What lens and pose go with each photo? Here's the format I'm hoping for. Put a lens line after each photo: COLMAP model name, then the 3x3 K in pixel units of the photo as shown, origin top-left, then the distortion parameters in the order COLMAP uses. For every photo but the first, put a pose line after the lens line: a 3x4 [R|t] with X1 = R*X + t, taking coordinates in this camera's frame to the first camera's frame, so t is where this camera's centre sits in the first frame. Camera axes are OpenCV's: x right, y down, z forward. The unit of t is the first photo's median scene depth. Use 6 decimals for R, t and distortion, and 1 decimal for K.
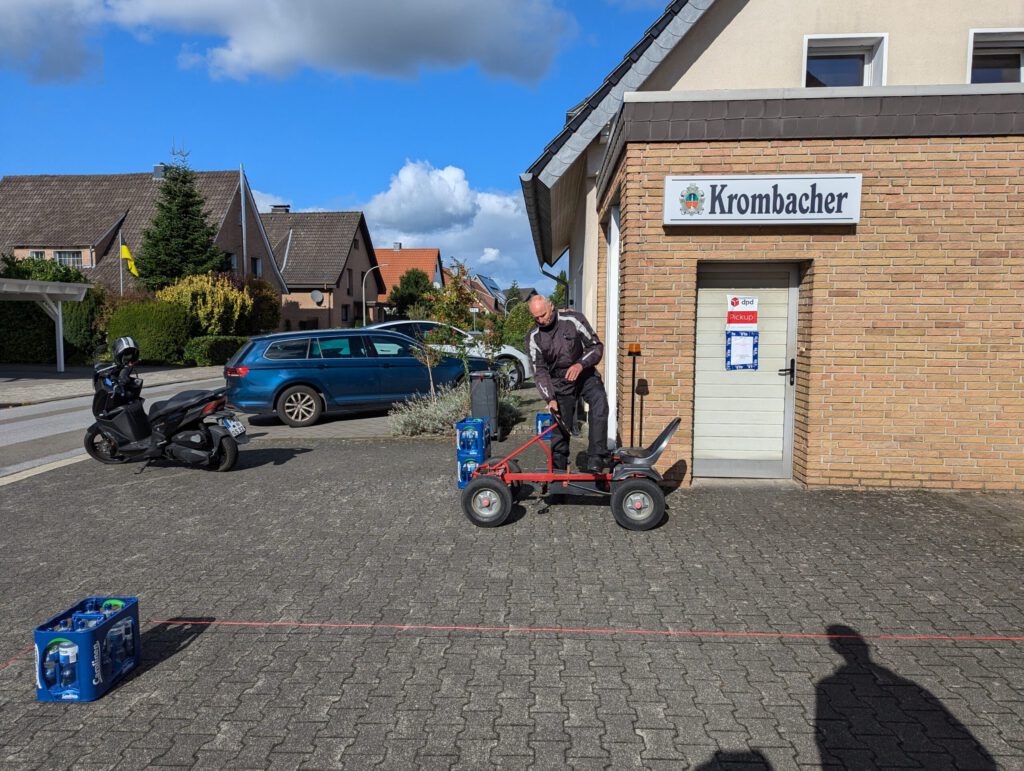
lens RADIAL K [[713.8, 0, 510.7], [0, 713.8, 382.5], [0, 0, 1]] dist [0.079857, -0.078188]
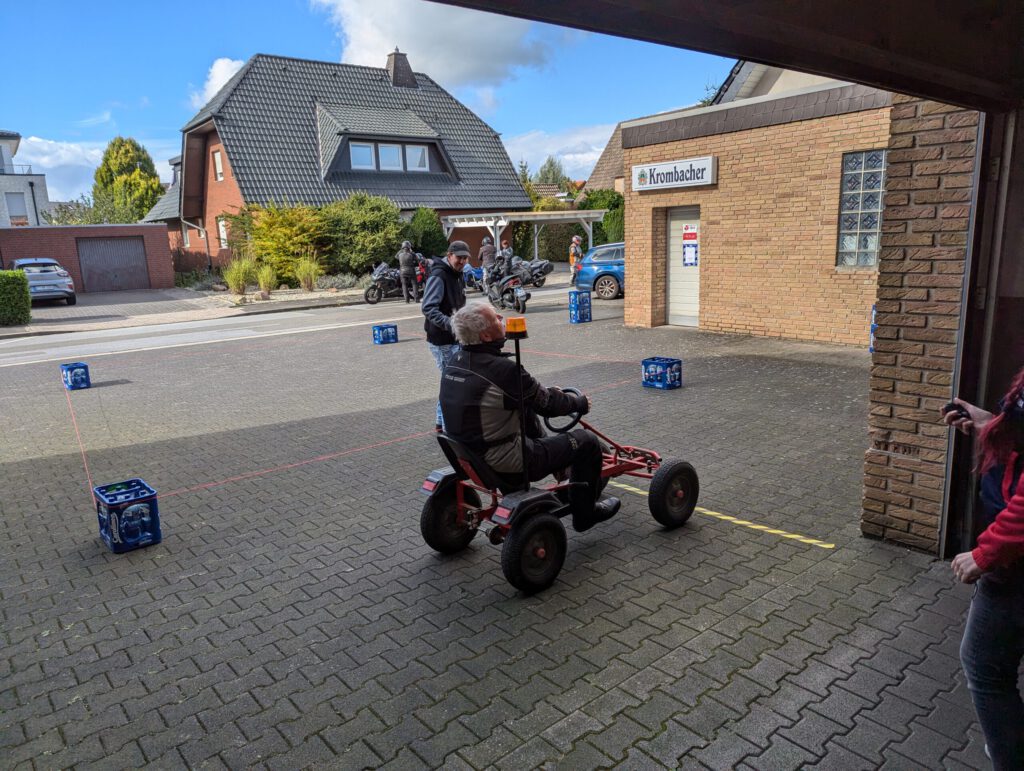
lens RADIAL K [[713.8, 0, 510.7], [0, 713.8, 382.5], [0, 0, 1]] dist [0.079857, -0.078188]
pose [[0.669821, 0.122794, -0.732299, 1.469311], [-0.019316, 0.988779, 0.148134, 0.013880], [0.742272, -0.085078, 0.664676, -0.594788]]
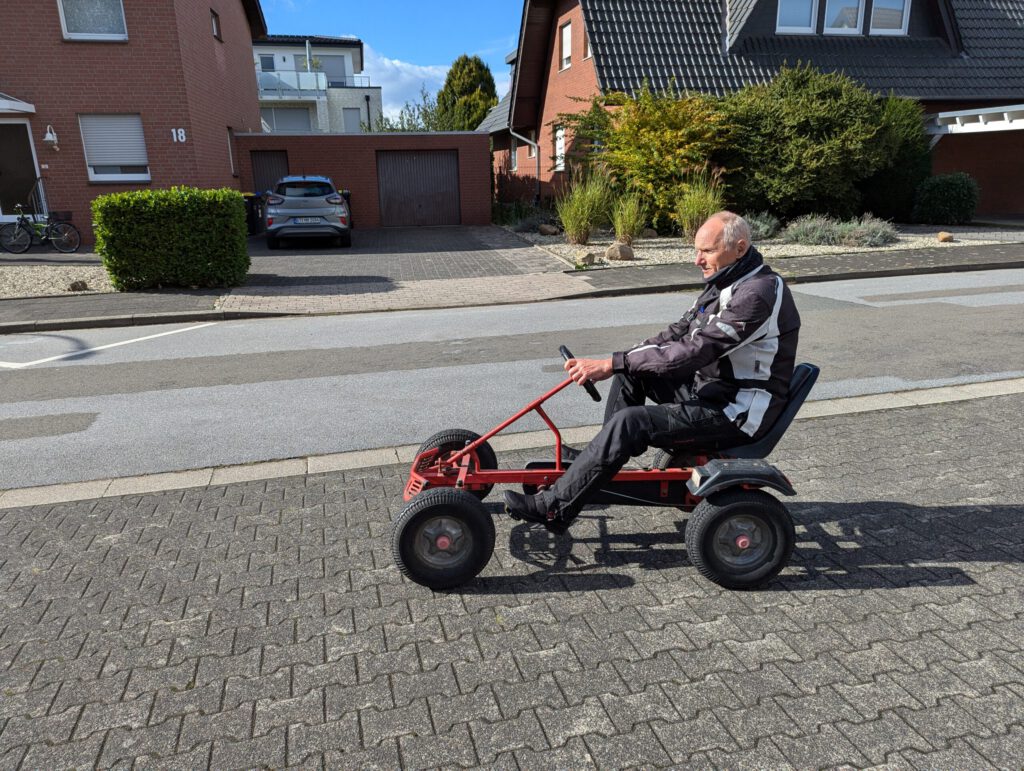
lens RADIAL K [[713.8, 0, 510.7], [0, 713.8, 382.5], [0, 0, 1]] dist [0.079857, -0.078188]
pose [[0.304150, 0.254135, -0.918100, -0.278743], [-0.056610, 0.966878, 0.248883, 0.017459], [0.950940, -0.023725, 0.308463, 0.021567]]
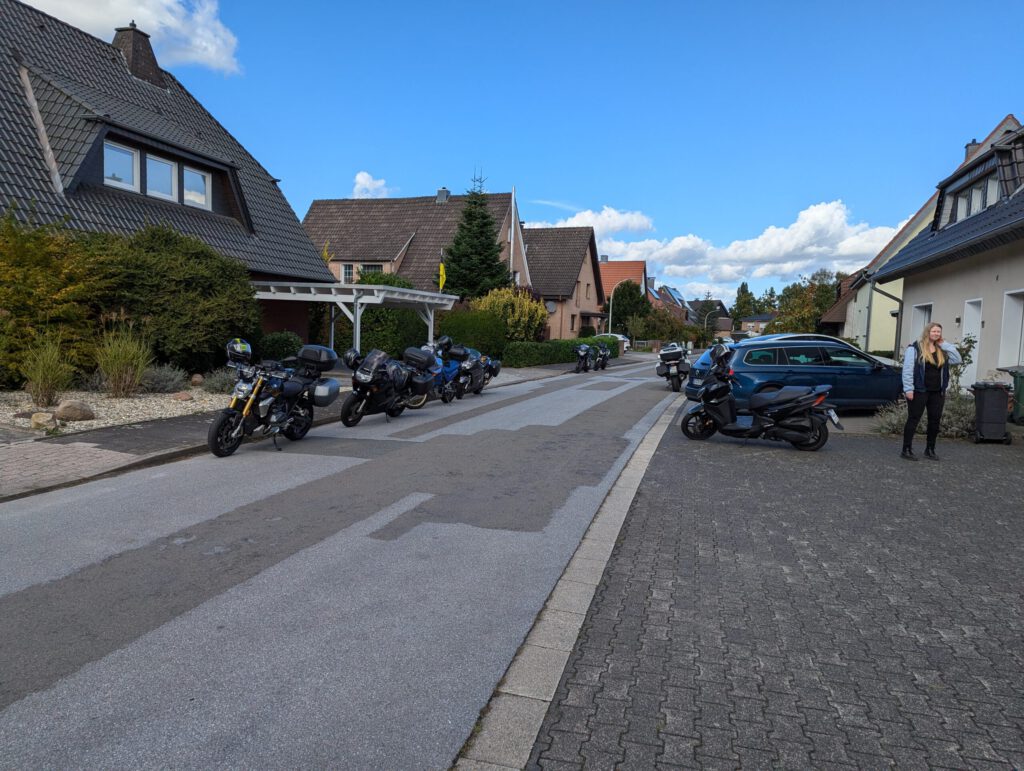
lens RADIAL K [[713.8, 0, 510.7], [0, 713.8, 382.5], [0, 0, 1]] dist [0.079857, -0.078188]
pose [[0.975662, 0.043702, -0.214880, -0.799877], [-0.046798, 0.998861, -0.009338, 0.048836], [0.214227, 0.019167, 0.976596, -0.428383]]
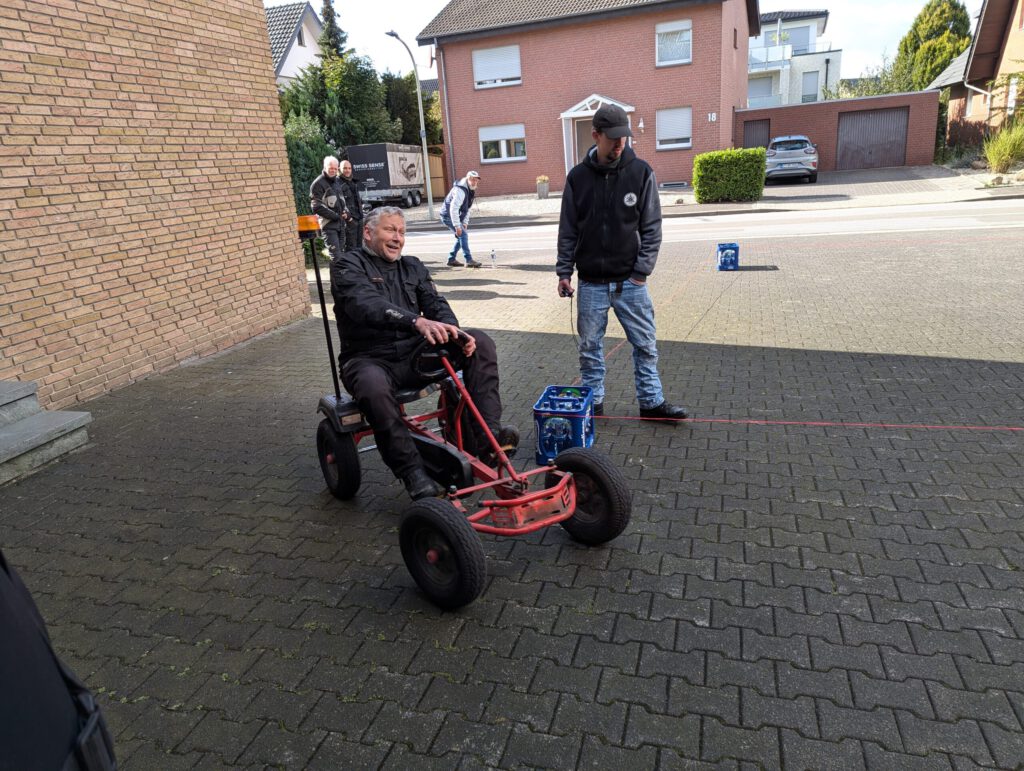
lens RADIAL K [[713.8, 0, 510.7], [0, 713.8, 382.5], [0, 0, 1]] dist [0.079857, -0.078188]
pose [[-0.241069, 0.303223, -0.921923, 1.280273], [-0.003487, 0.949661, 0.313259, 0.027659], [0.970502, 0.078732, -0.227876, -0.321445]]
